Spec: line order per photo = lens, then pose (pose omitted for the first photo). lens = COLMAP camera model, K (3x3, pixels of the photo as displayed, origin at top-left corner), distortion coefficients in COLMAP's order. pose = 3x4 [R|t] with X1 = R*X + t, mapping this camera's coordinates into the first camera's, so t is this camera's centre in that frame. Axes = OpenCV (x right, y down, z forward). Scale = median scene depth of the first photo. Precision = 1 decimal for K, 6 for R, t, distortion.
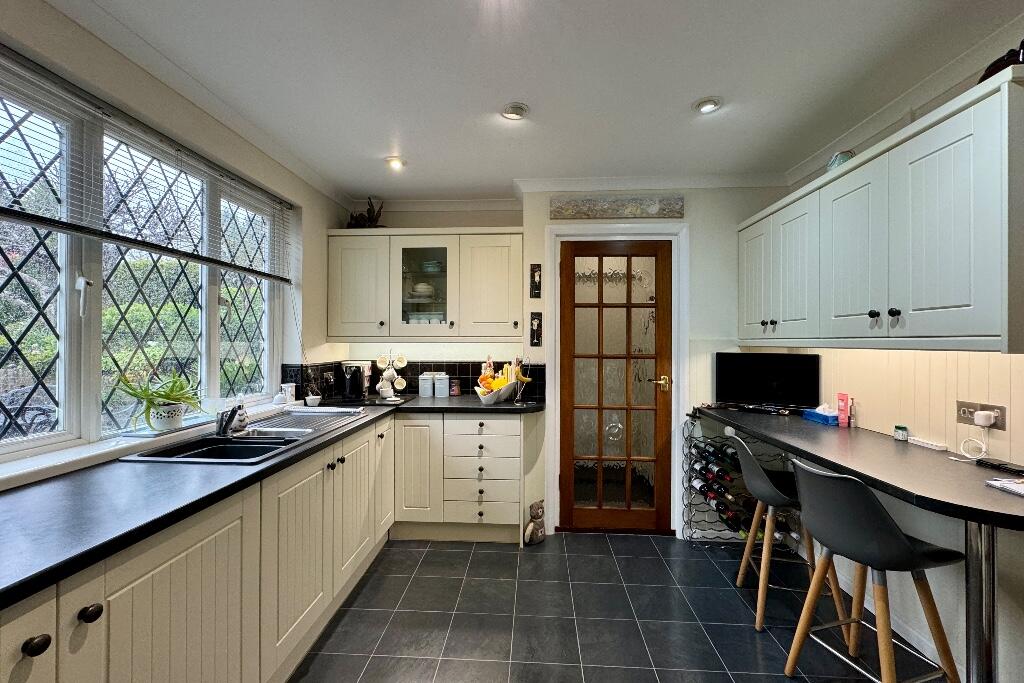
lens RADIAL K [[416.4, 0, 512.0], [0, 416.4, 341.5], [0, 0, 1]] dist [-0.001226, -0.000073]
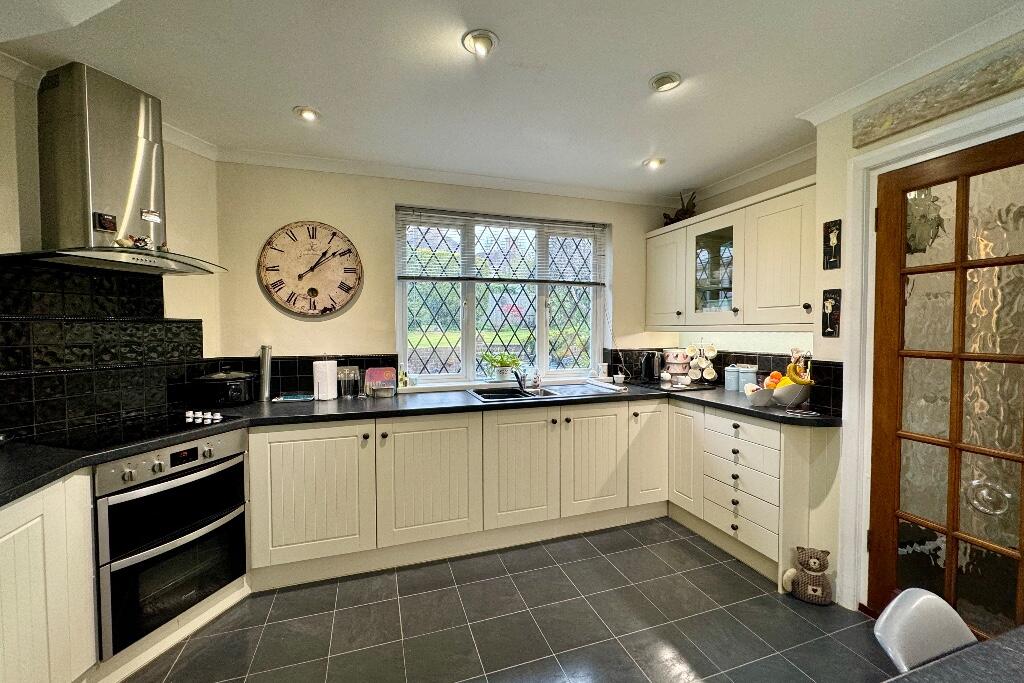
lens RADIAL K [[407.7, 0, 509.0], [0, 407.7, 339.9], [0, 0, 1]] dist [0.001238, 0.000144]
pose [[0.382583, 0.020118, -0.923702, 0.496274], [0.008874, 0.999637, 0.025447, -0.006475], [0.923878, -0.017933, 0.382266, 0.224600]]
